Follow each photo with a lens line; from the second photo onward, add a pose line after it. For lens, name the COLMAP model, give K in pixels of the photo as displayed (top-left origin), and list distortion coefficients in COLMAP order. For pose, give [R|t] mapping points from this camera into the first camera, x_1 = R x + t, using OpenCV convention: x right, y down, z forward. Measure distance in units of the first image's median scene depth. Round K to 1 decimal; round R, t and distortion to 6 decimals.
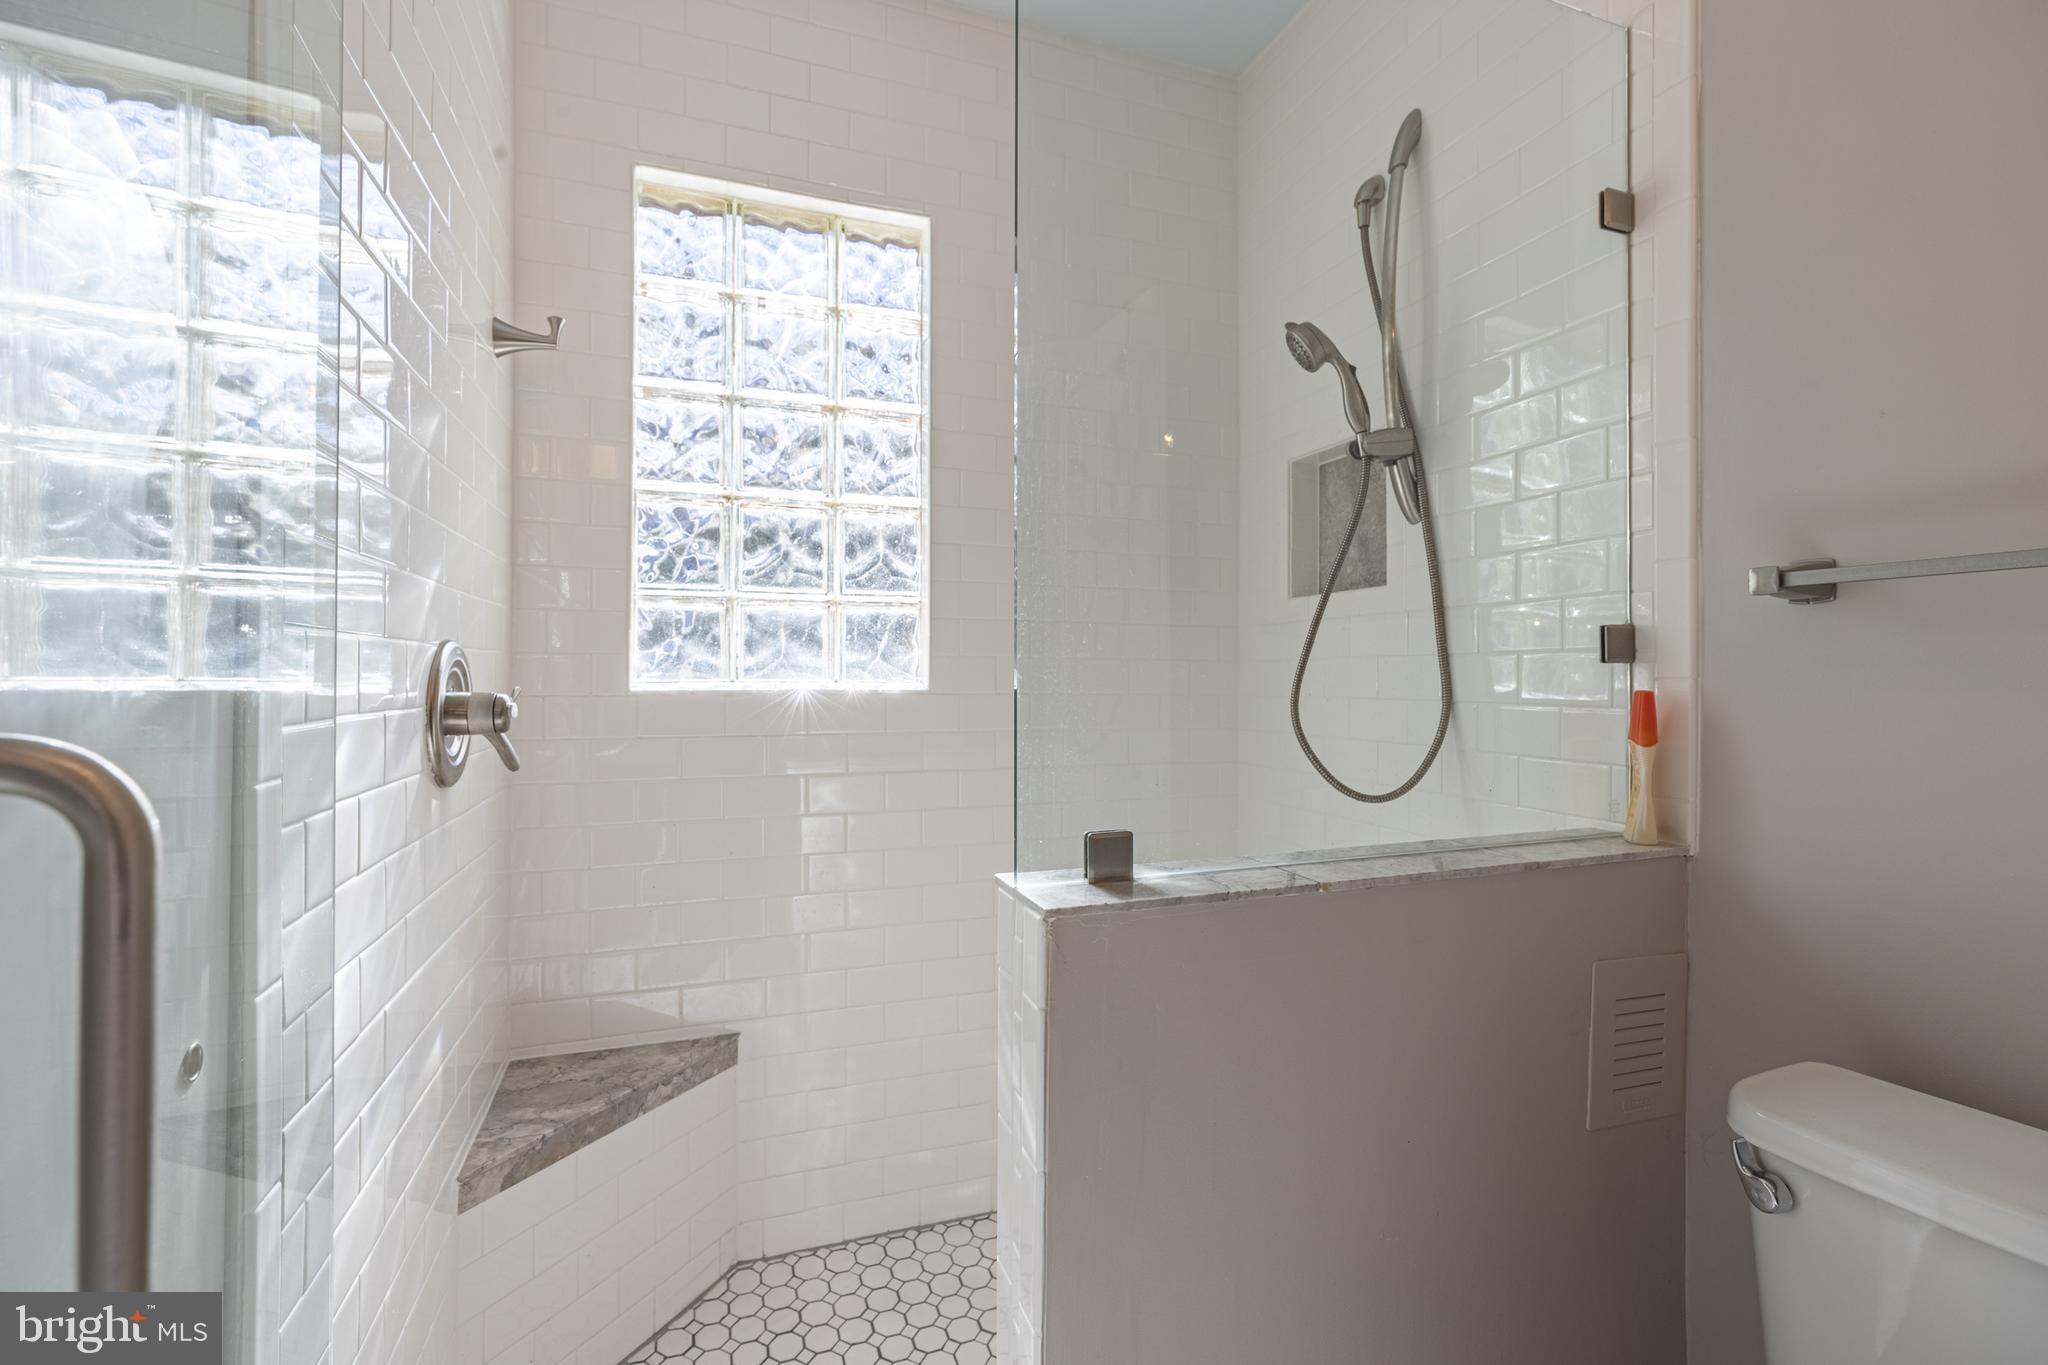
lens RADIAL K [[918.1, 0, 1031.6], [0, 918.1, 679.0], [0, 0, 1]] dist [0.001212, 0.000303]
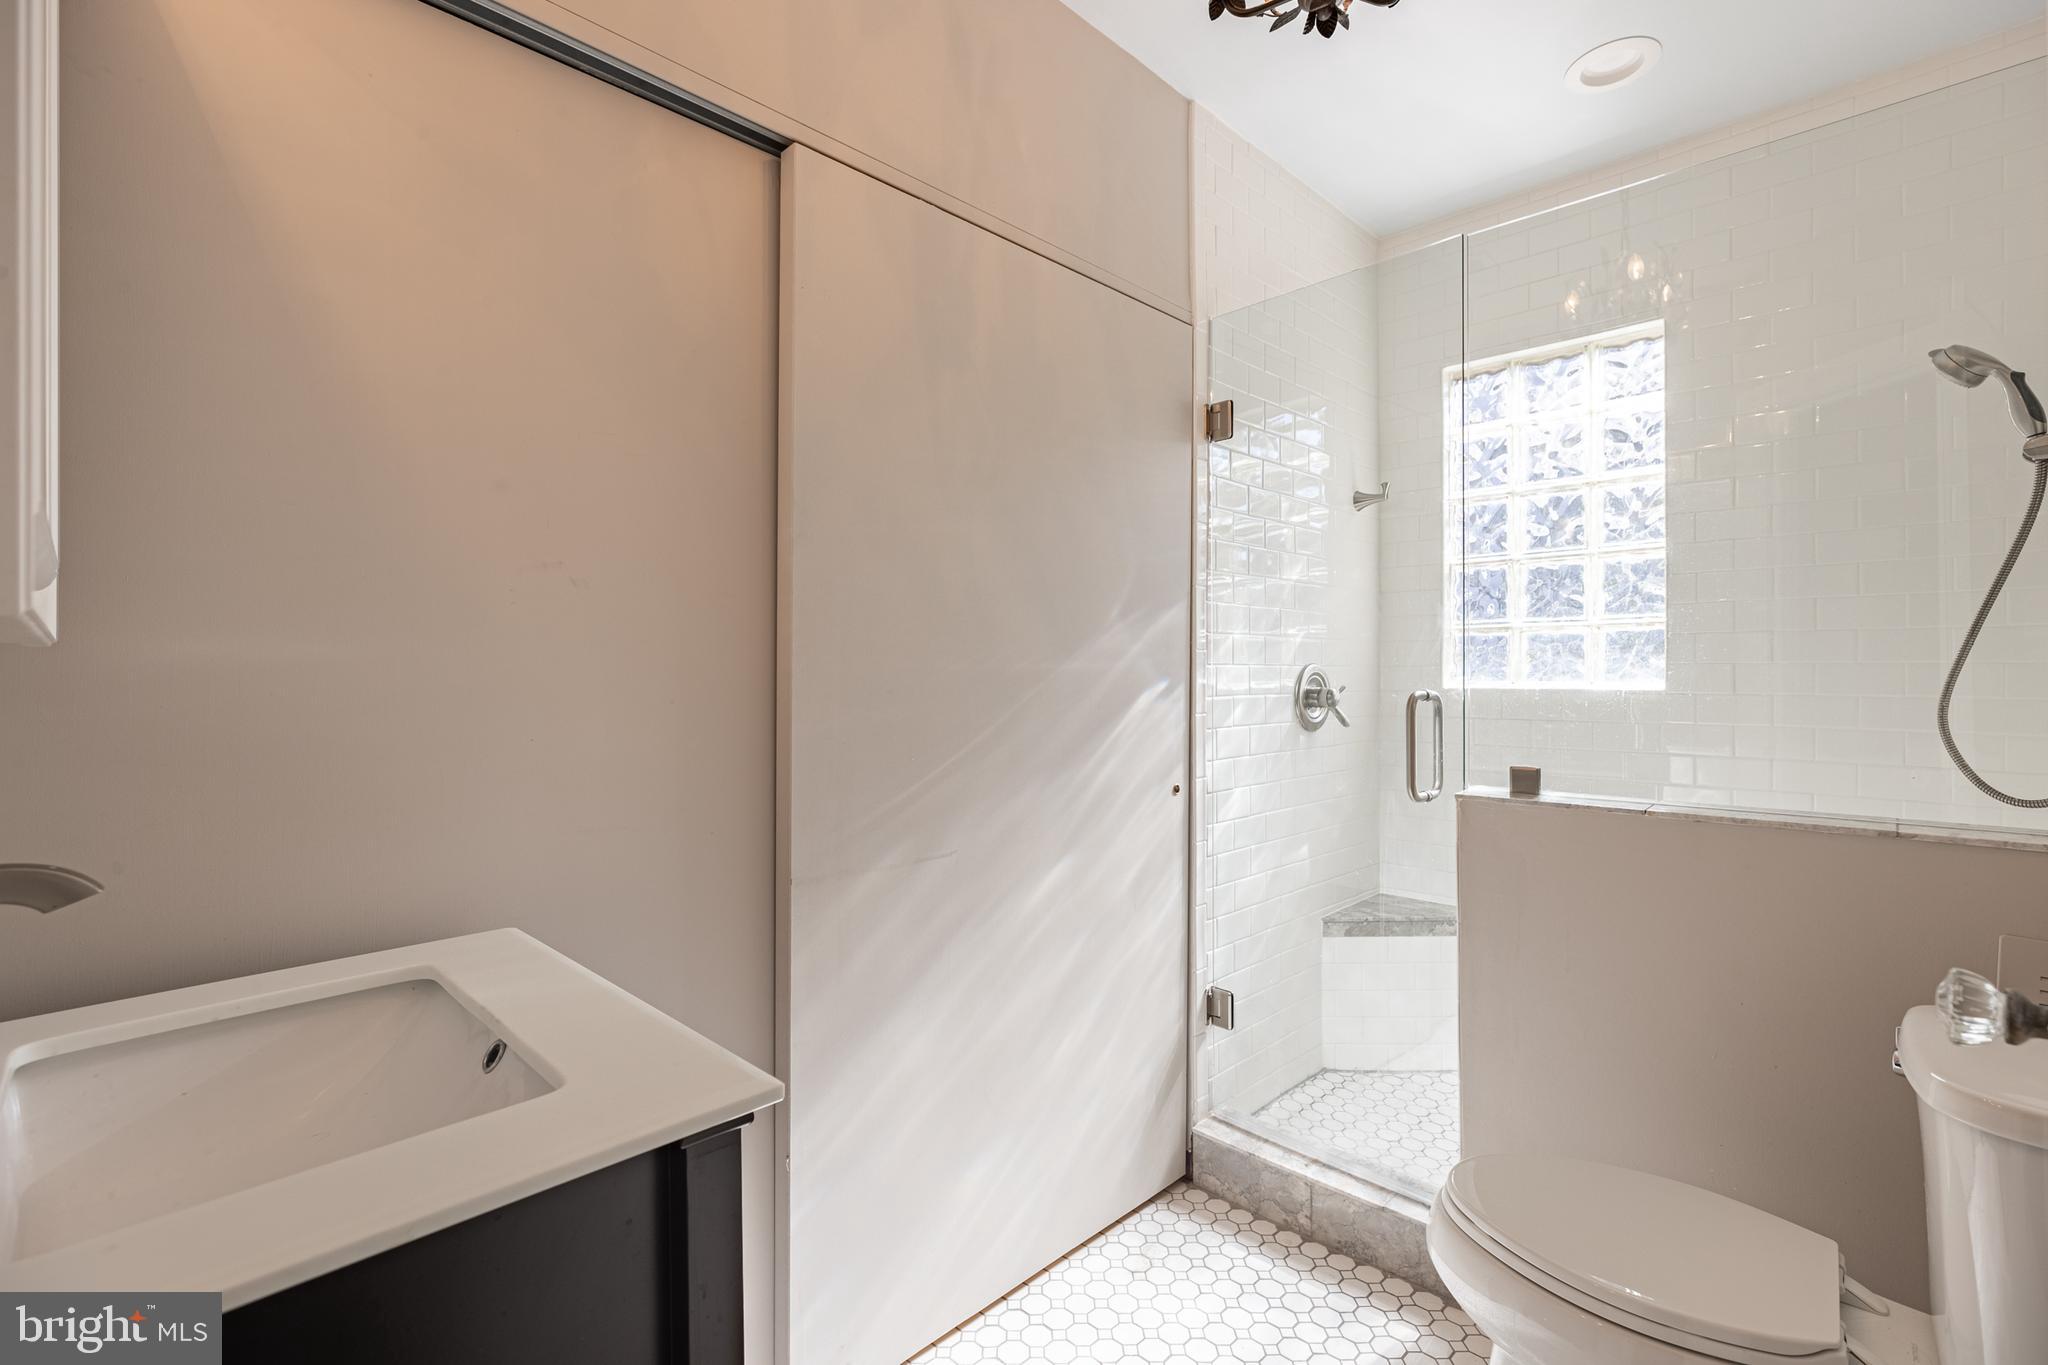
lens RADIAL K [[918.1, 0, 1021.7], [0, 918.1, 675.9], [0, 0, 1]] dist [0.001212, 0.000303]
pose [[0.423979, 0.000275, -0.905672, 0.788668], [0.001601, 0.999998, 0.001053, -0.012085], [0.905671, -0.001897, 0.423978, -0.406201]]
